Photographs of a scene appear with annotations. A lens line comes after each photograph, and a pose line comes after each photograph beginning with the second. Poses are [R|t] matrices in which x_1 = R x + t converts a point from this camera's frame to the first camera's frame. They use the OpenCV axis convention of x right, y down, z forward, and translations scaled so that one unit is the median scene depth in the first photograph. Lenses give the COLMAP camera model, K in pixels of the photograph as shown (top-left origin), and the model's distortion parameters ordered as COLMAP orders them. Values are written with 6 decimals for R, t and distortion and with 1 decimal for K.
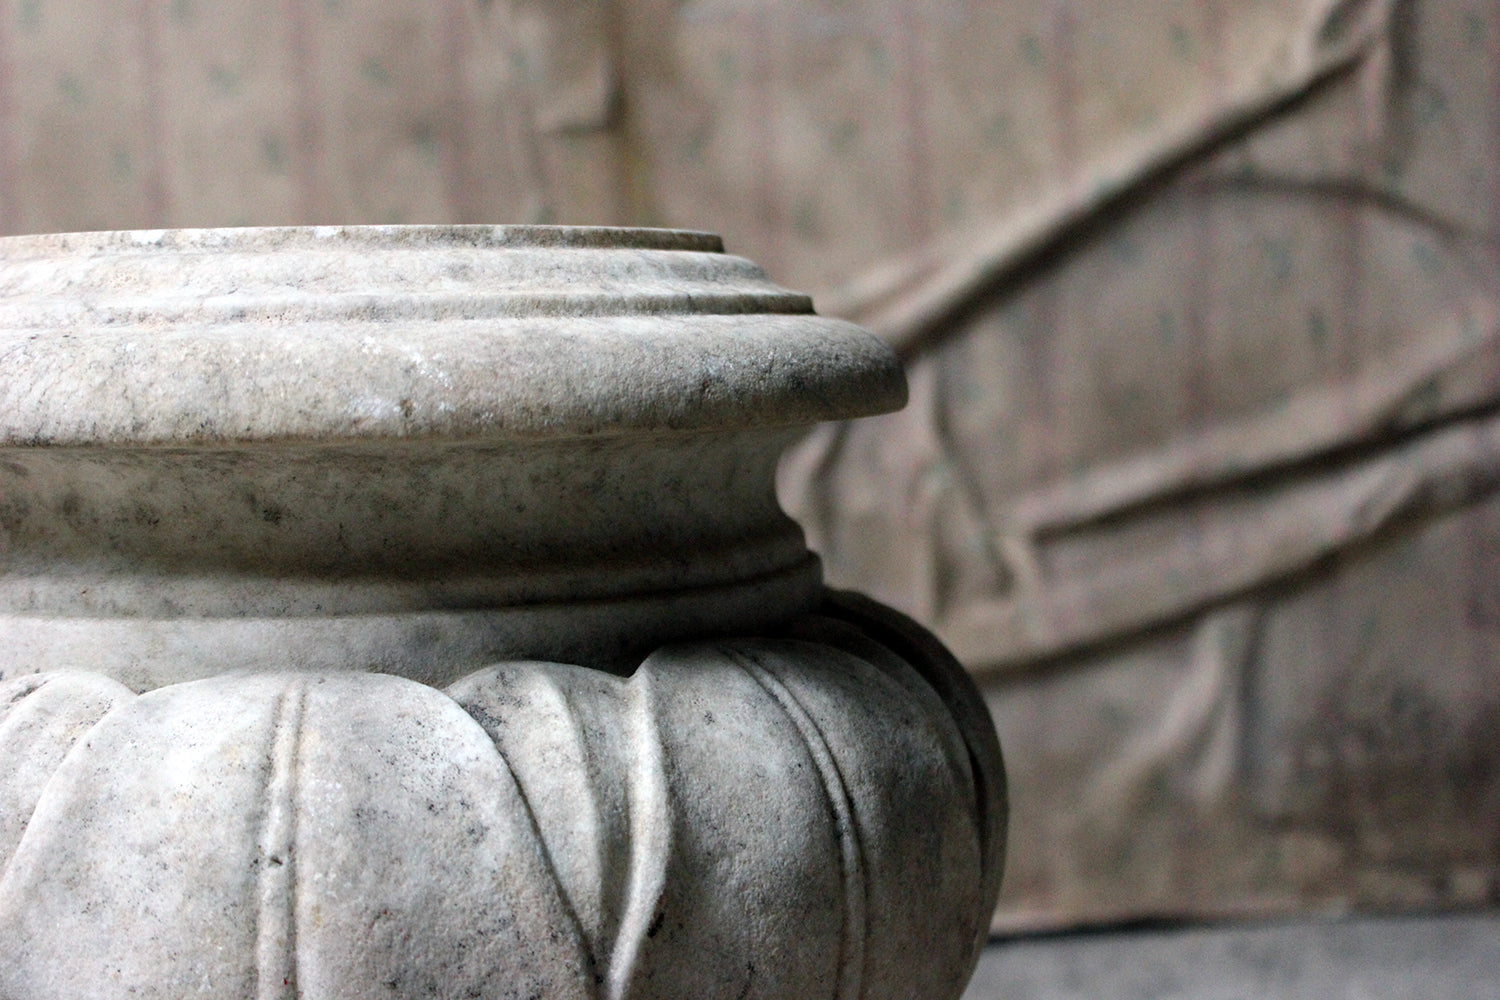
lens RADIAL K [[2367.1, 0, 750.0], [0, 2367.1, 500.0], [0, 0, 1]] dist [-0.049911, 0.143169]
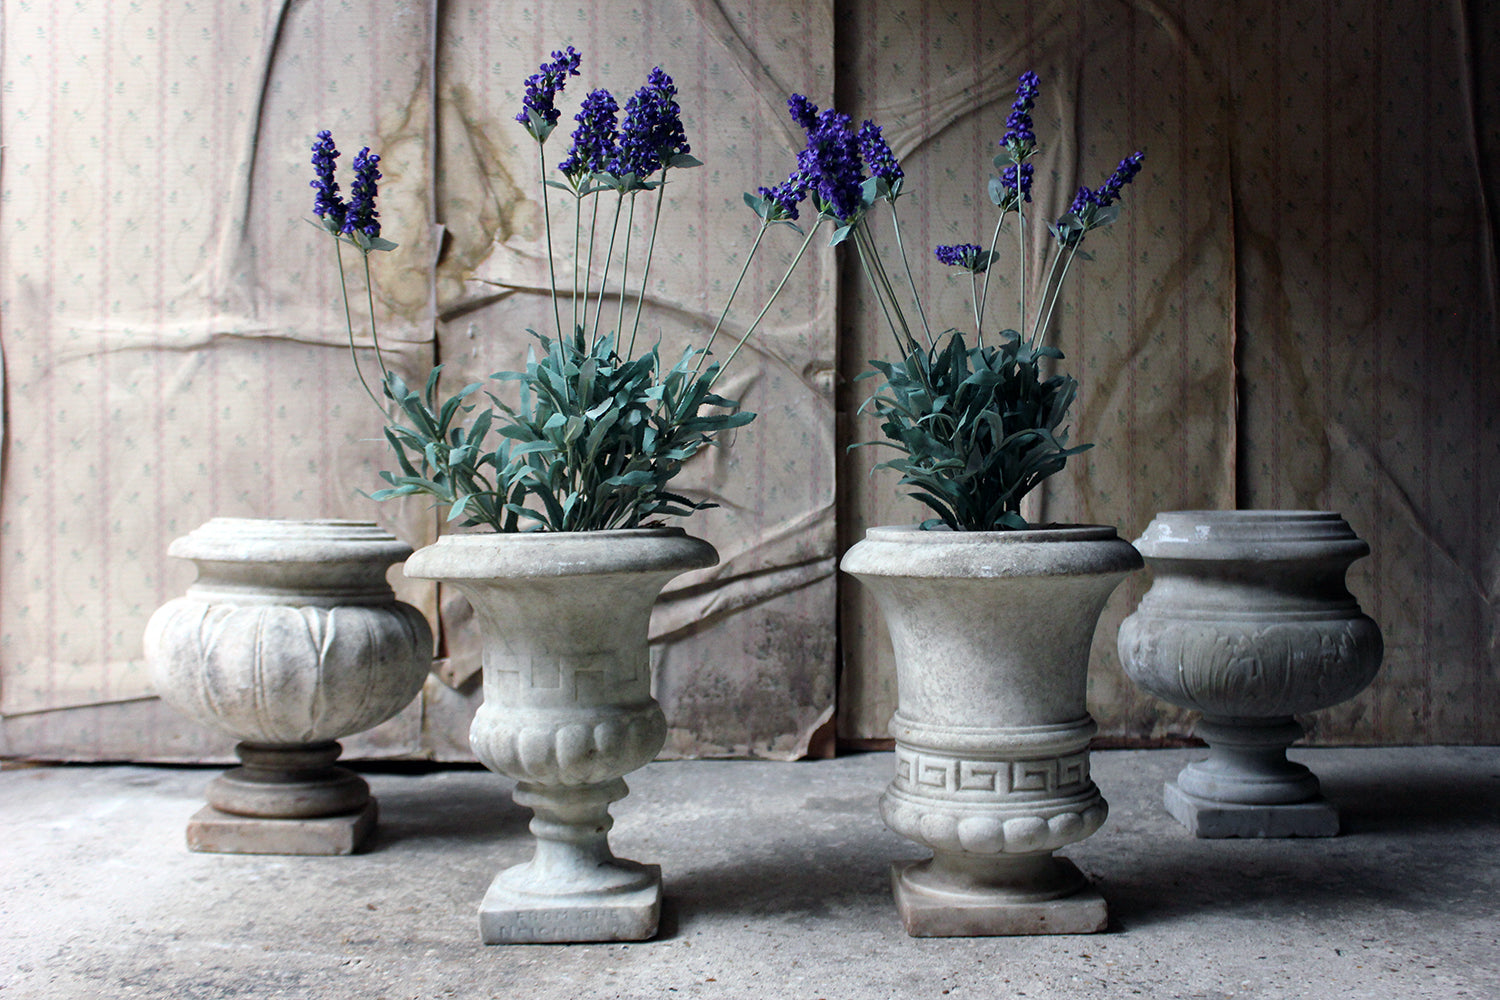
lens RADIAL K [[1726.4, 0, 750.0], [0, 1726.4, 500.0], [0, 0, 1]] dist [-0.137796, 0.156715]
pose [[0.998549, 0.034525, 0.041337, 0.224791], [-0.031010, 0.996079, -0.082854, 0.041019], [-0.044035, 0.081452, 0.995704, -0.998942]]
